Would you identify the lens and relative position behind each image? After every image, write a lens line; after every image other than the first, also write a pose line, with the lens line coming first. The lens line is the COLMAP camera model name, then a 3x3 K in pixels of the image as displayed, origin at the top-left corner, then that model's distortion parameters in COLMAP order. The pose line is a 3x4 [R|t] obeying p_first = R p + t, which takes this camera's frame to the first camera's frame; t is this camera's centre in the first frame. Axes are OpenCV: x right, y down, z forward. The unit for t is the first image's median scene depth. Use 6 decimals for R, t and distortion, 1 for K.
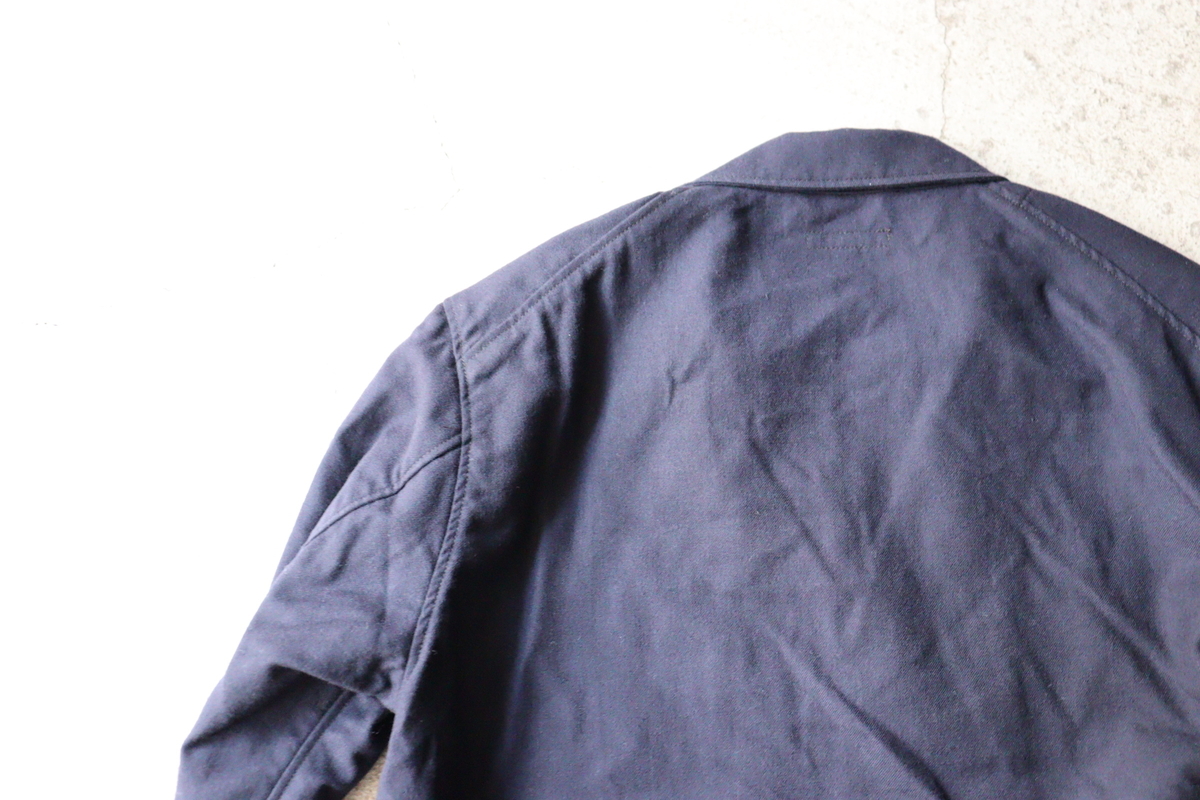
lens RADIAL K [[1212.6, 0, 600.0], [0, 1212.6, 400.0], [0, 0, 1]] dist [-0.124537, 0.191515]
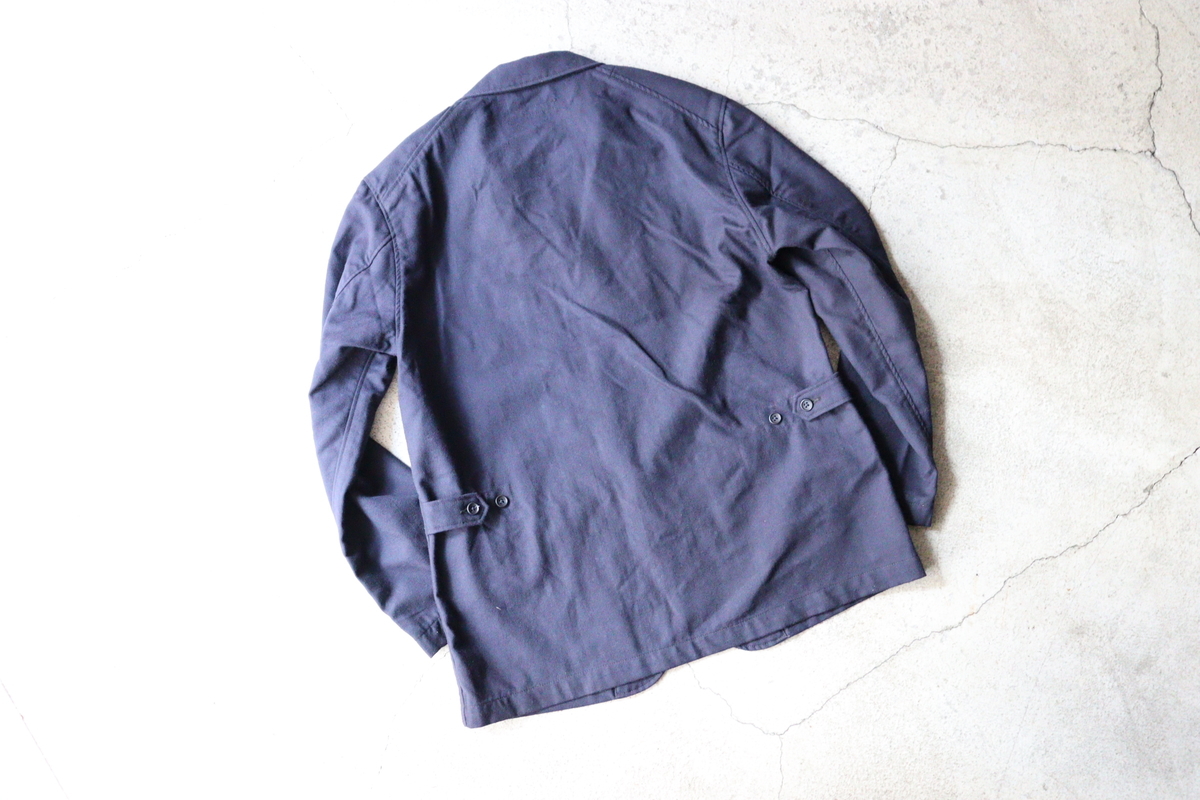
lens RADIAL K [[1212.6, 0, 600.0], [0, 1212.6, 400.0], [0, 0, 1]] dist [-0.124537, 0.191515]
pose [[0.958714, -0.250278, 0.135013, -0.119038], [0.228070, 0.960302, 0.160636, 0.051889], [-0.169857, -0.123212, 0.977736, -1.282172]]
